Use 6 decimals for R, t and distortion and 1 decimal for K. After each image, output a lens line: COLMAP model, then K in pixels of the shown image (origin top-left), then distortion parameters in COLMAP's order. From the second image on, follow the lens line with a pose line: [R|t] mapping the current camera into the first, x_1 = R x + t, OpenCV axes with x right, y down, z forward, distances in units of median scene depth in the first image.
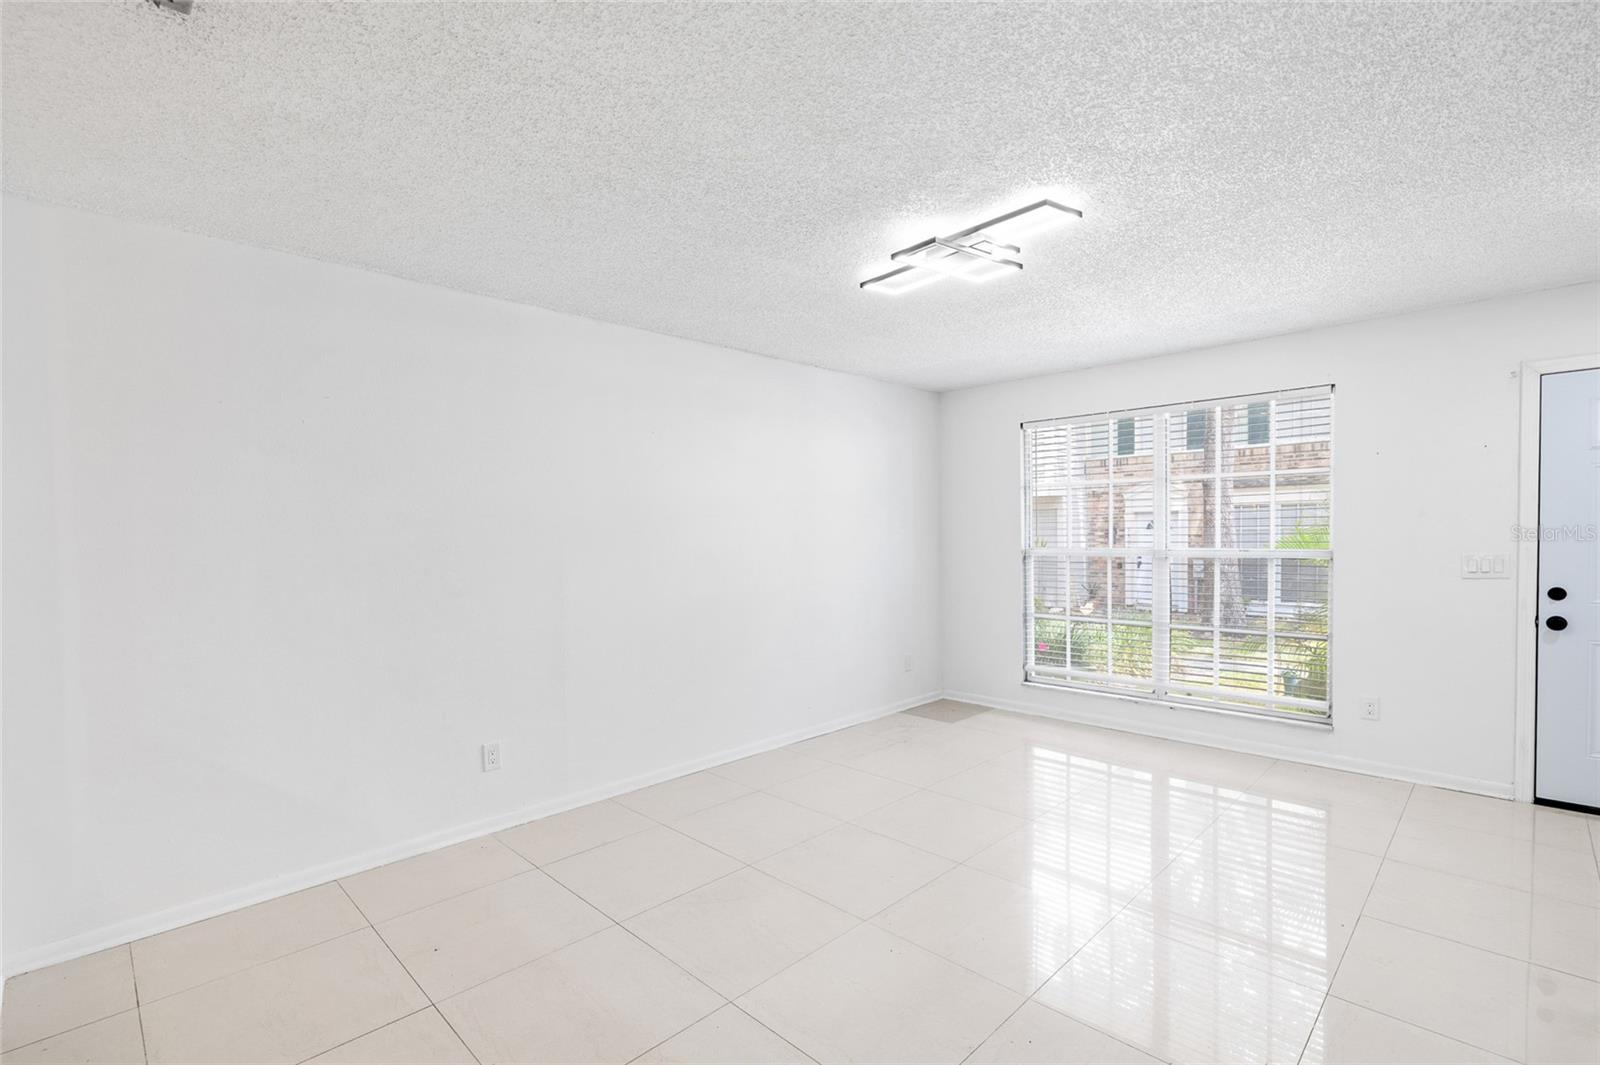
lens RADIAL K [[727.6, 0, 772.1], [0, 727.6, 561.5], [0, 0, 1]] dist [0.000754, -0.000018]
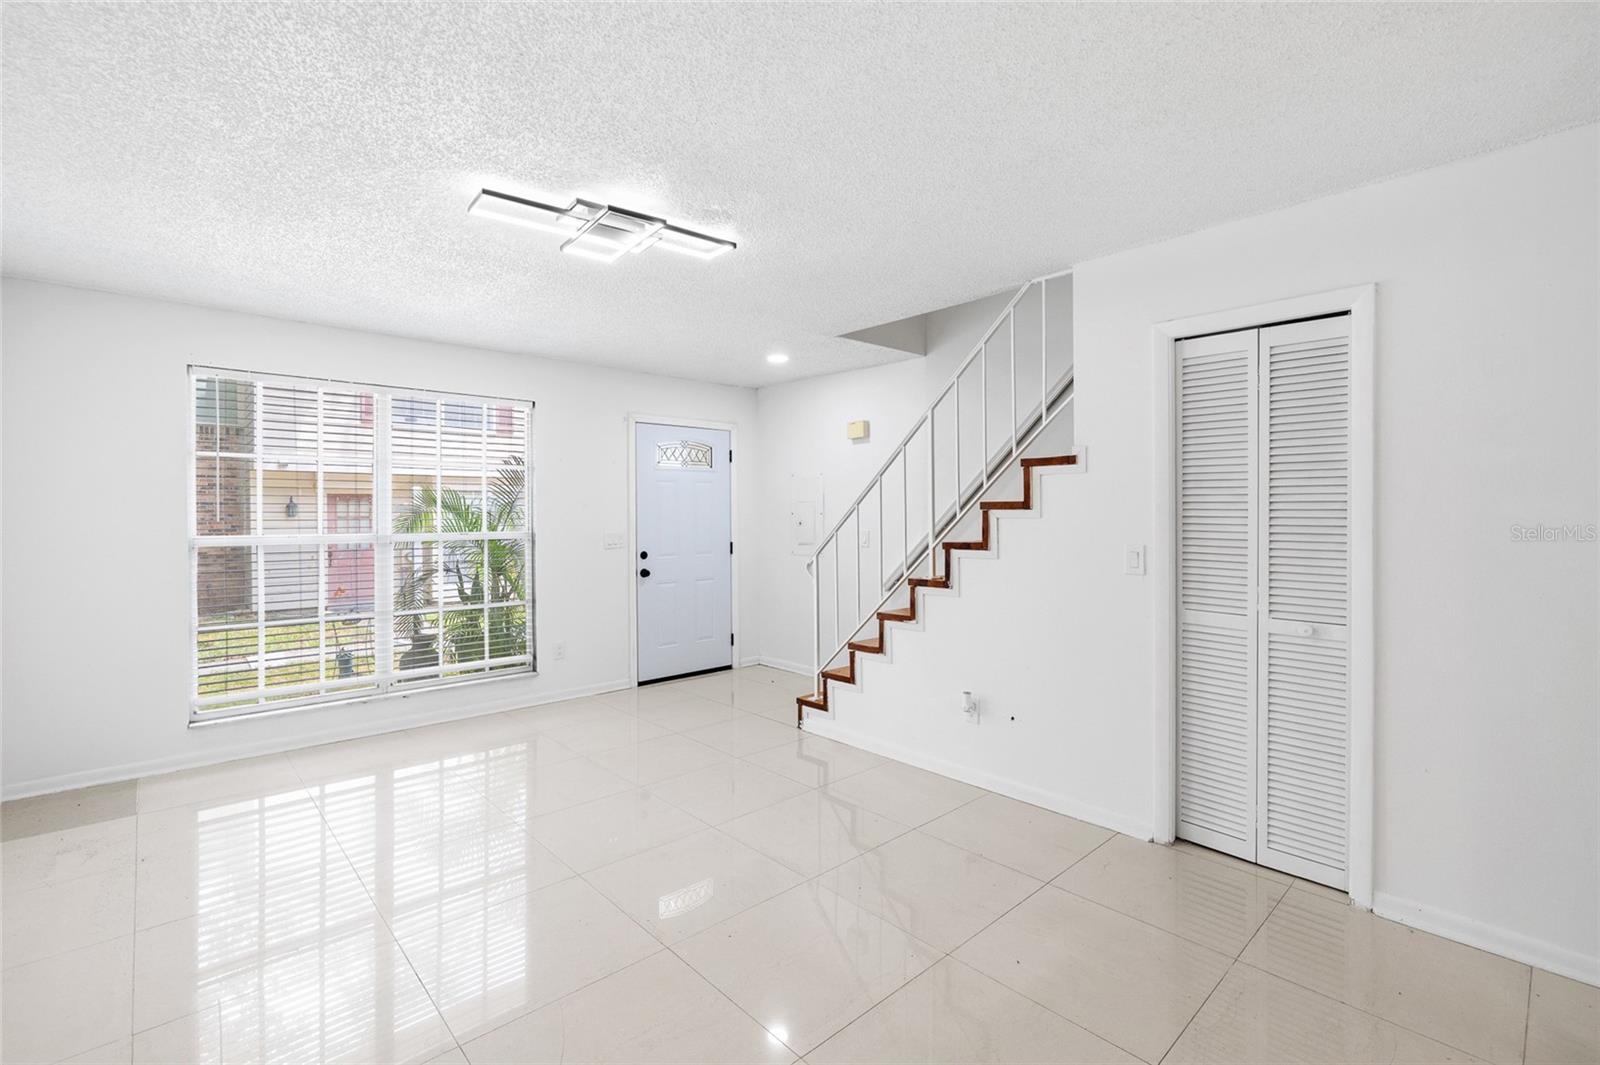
lens RADIAL K [[732.3, 0, 797.5], [0, 732.3, 515.3], [0, 0, 1]] dist [0.001161, 0.000837]
pose [[0.028199, 0.009667, 0.999556, -0.445920], [0.038879, 0.999186, -0.010761, -0.011620], [-0.998846, 0.039165, 0.027801, 0.458867]]
